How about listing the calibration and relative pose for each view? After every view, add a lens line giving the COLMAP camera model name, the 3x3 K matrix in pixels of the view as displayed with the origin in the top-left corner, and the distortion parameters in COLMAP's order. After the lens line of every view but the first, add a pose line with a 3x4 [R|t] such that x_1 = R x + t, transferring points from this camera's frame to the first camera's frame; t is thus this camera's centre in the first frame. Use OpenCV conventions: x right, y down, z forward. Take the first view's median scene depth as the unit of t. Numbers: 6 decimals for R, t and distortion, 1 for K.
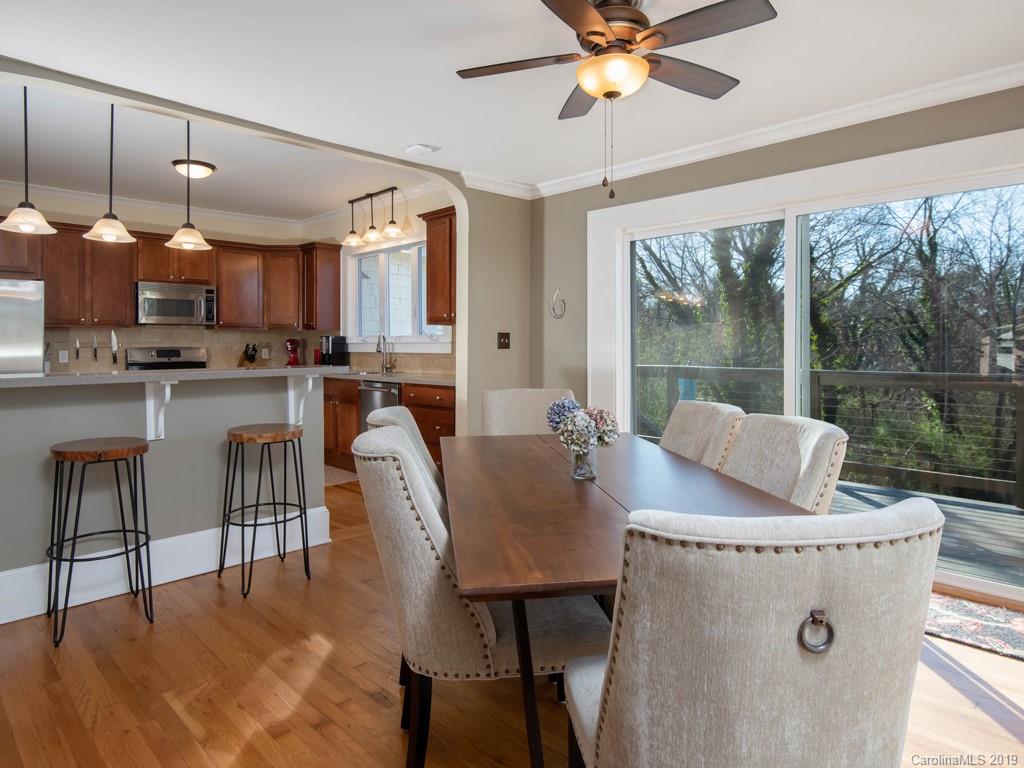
lens RADIAL K [[650.2, 0, 512.0], [0, 650.2, 349.7], [0, 0, 1]] dist [0.071292, -0.052087]
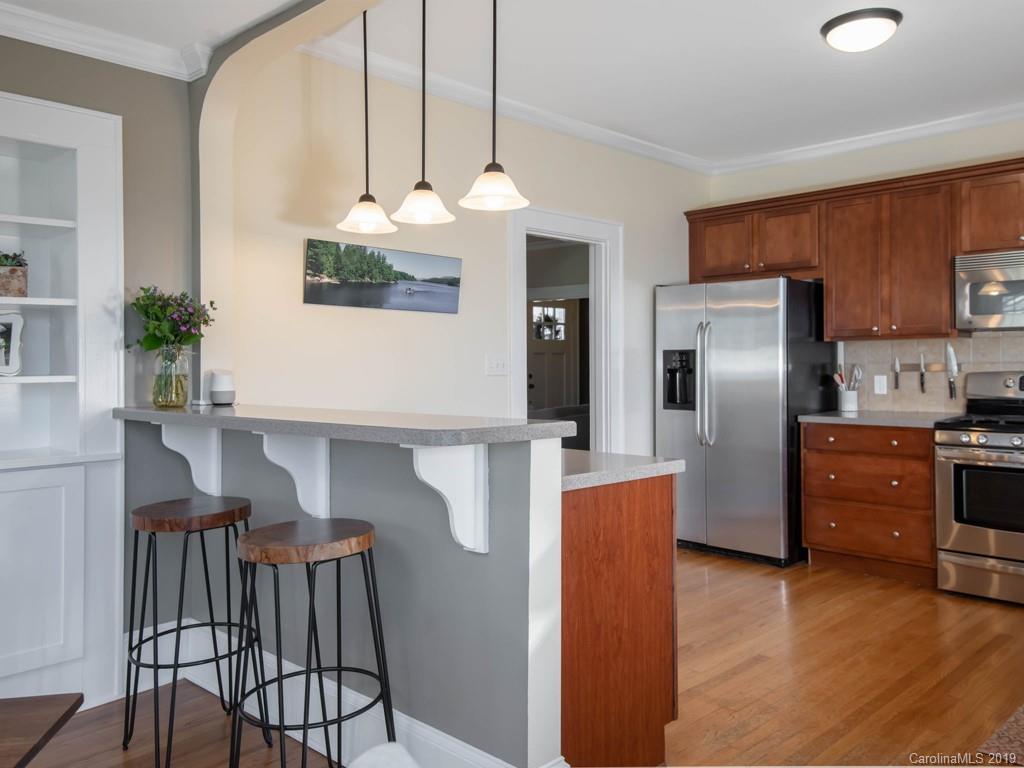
lens RADIAL K [[813.1, 0, 508.4], [0, 813.1, 358.3], [0, 0, 1]] dist [0.042531, -0.004969]
pose [[0.016913, -0.005796, -0.999840, 0.134786], [-0.003239, 0.999978, -0.005852, -0.009418], [0.999852, 0.003337, 0.016894, 0.587474]]
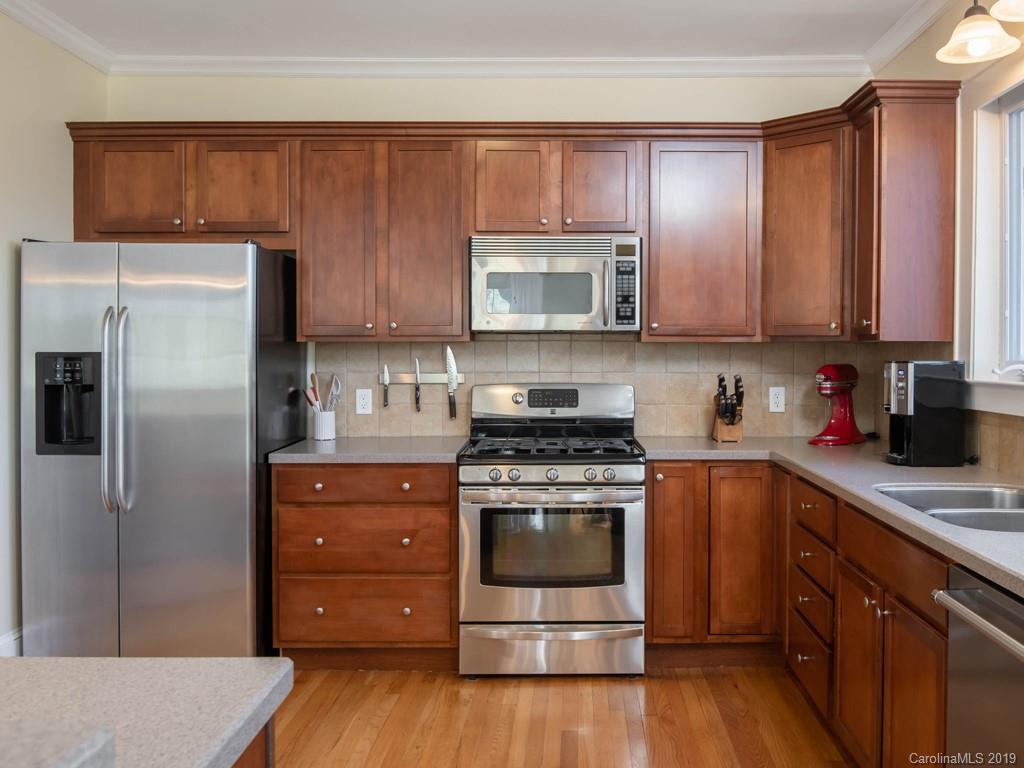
lens RADIAL K [[943.1, 0, 564.2], [0, 943.1, 362.2], [0, 0, 1]] dist [-0.008608, -0.011965]
pose [[0.716898, 0.010116, -0.697105, -0.081508], [-0.007454, 0.999949, 0.006846, -0.023261], [0.697139, 0.000288, 0.716936, 0.579414]]
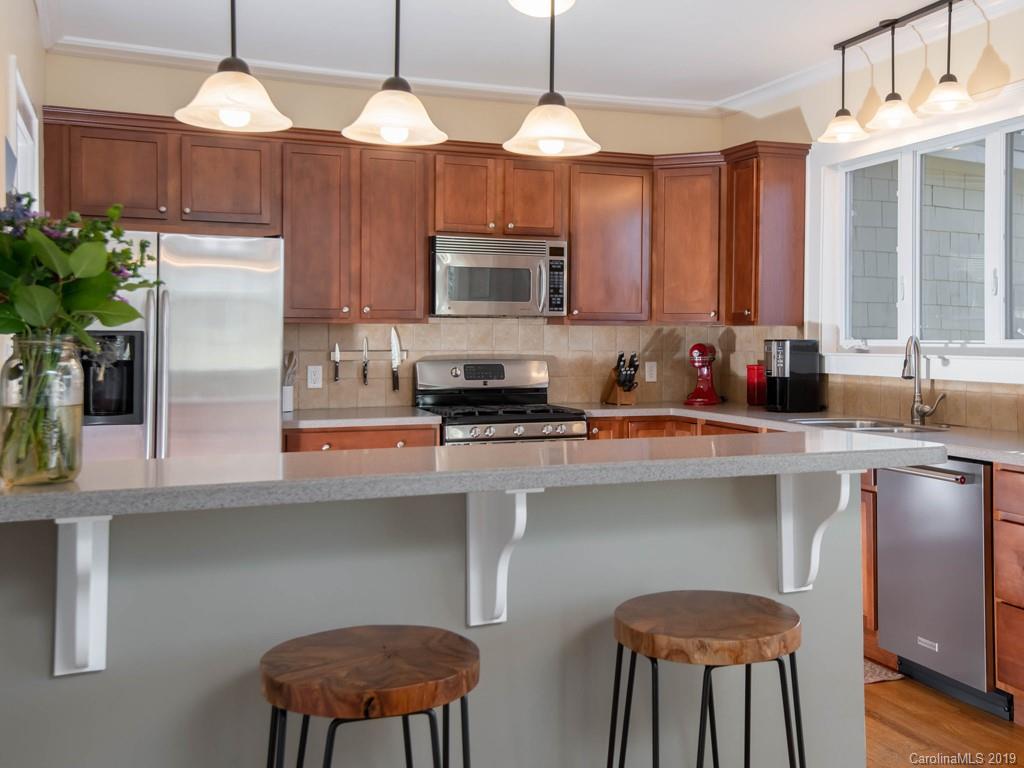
lens RADIAL K [[1163.3, 0, 590.7], [0, 1163.3, 333.4], [0, 0, 1]] dist [0.149790, 0.002688]
pose [[0.932137, 0.004328, -0.362079, -0.113340], [-0.008394, 0.999918, -0.009657, -0.016974], [0.362007, 0.012041, 0.932097, 0.180472]]
